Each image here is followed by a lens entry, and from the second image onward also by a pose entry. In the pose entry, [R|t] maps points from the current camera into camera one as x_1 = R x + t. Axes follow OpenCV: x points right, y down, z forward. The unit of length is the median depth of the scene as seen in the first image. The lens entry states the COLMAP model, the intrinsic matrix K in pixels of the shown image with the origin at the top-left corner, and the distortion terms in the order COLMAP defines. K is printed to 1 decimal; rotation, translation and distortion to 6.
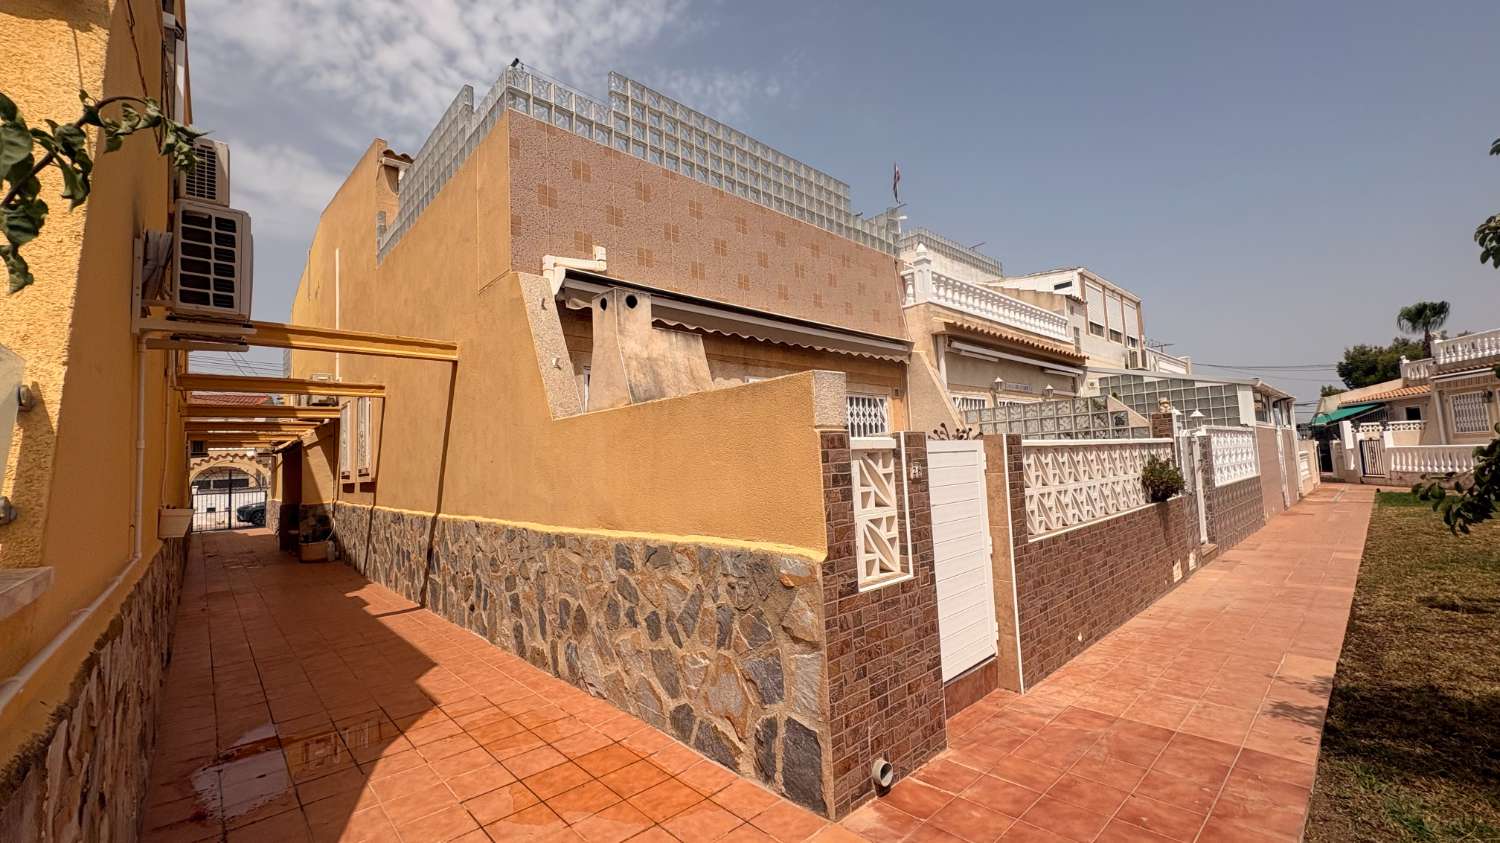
lens RADIAL K [[601.0, 0, 746.3], [0, 601.0, 420.5], [0, 0, 1]] dist [0.000724, 0.000312]
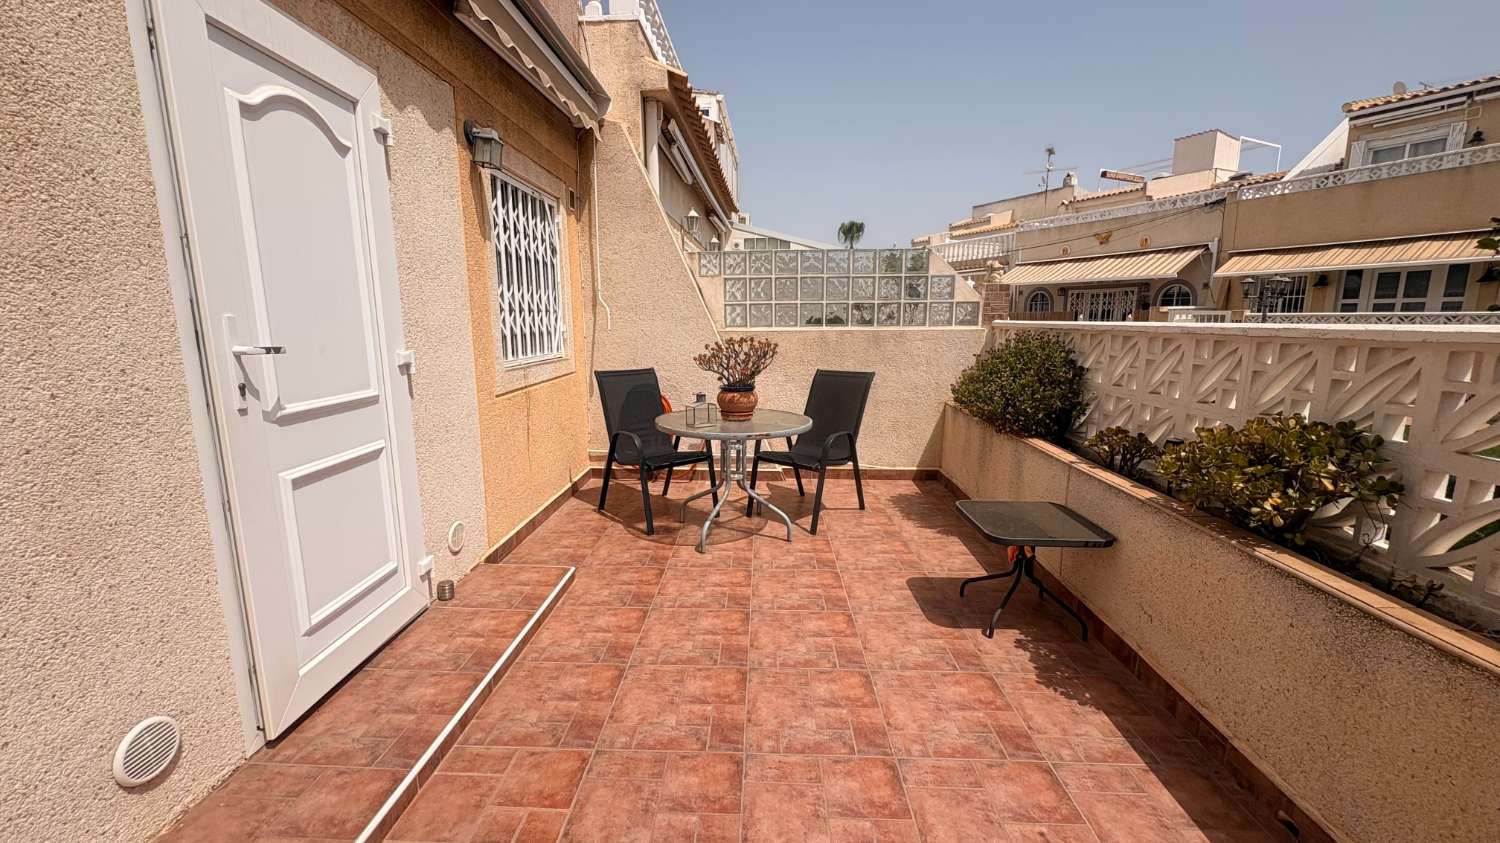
lens RADIAL K [[601.0, 0, 745.3], [0, 601.0, 415.3], [0, 0, 1]] dist [0.000724, 0.000312]
pose [[0.715427, -0.067335, 0.695435, -0.000605], [-0.080878, 0.980673, 0.178156, 0.027743], [-0.693990, -0.183703, 0.696154, 0.531701]]
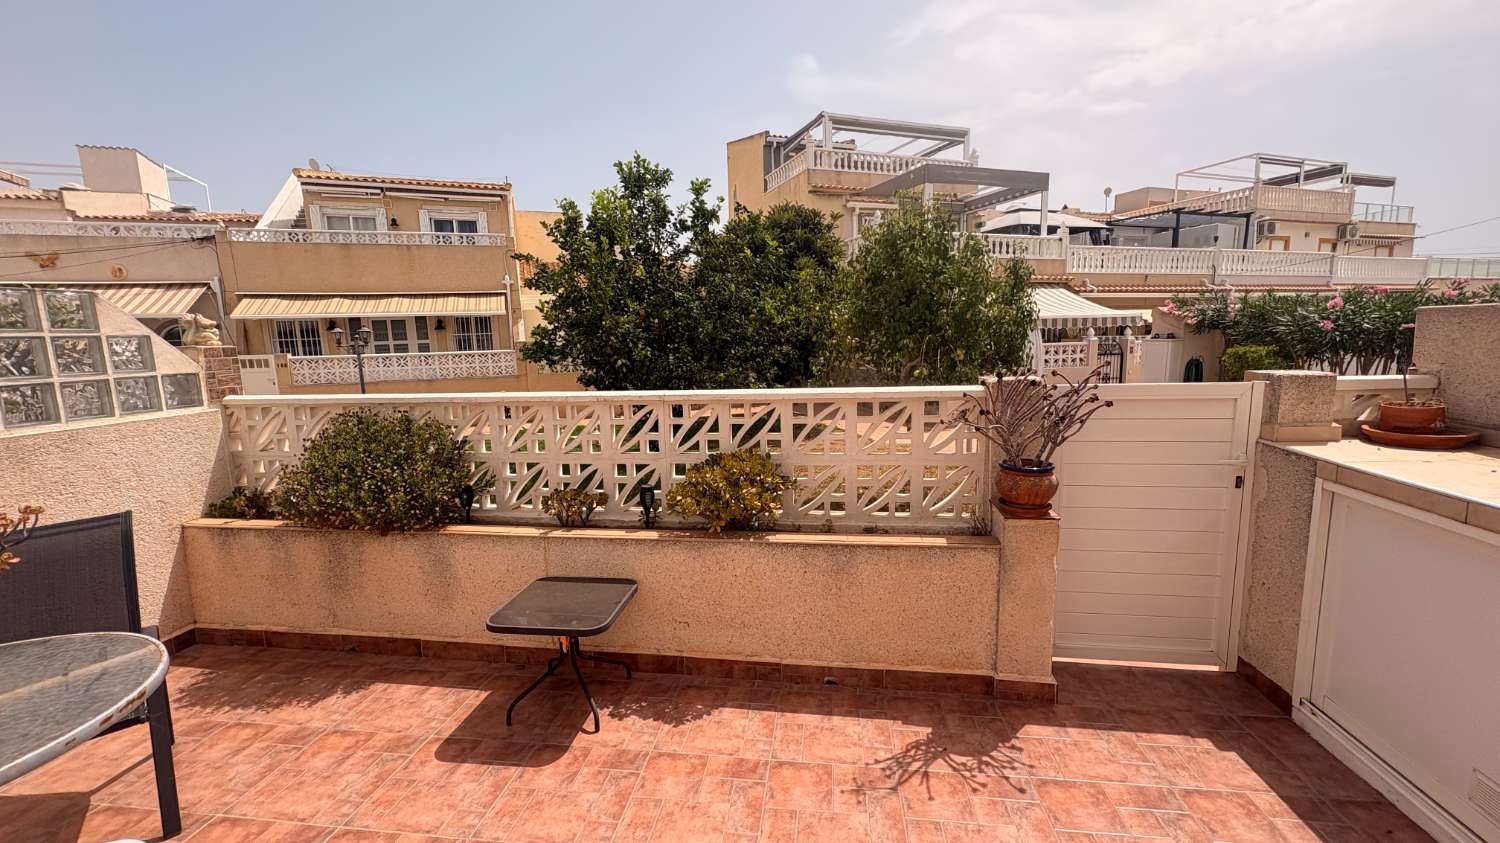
lens RADIAL K [[601.0, 0, 752.0], [0, 601.0, 417.3], [0, 0, 1]] dist [0.000724, 0.000312]
pose [[-0.618512, -0.044130, 0.784536, 0.056524], [-0.001598, 0.998490, 0.054905, -0.010895], [-0.785774, 0.032706, -0.617648, 1.102545]]
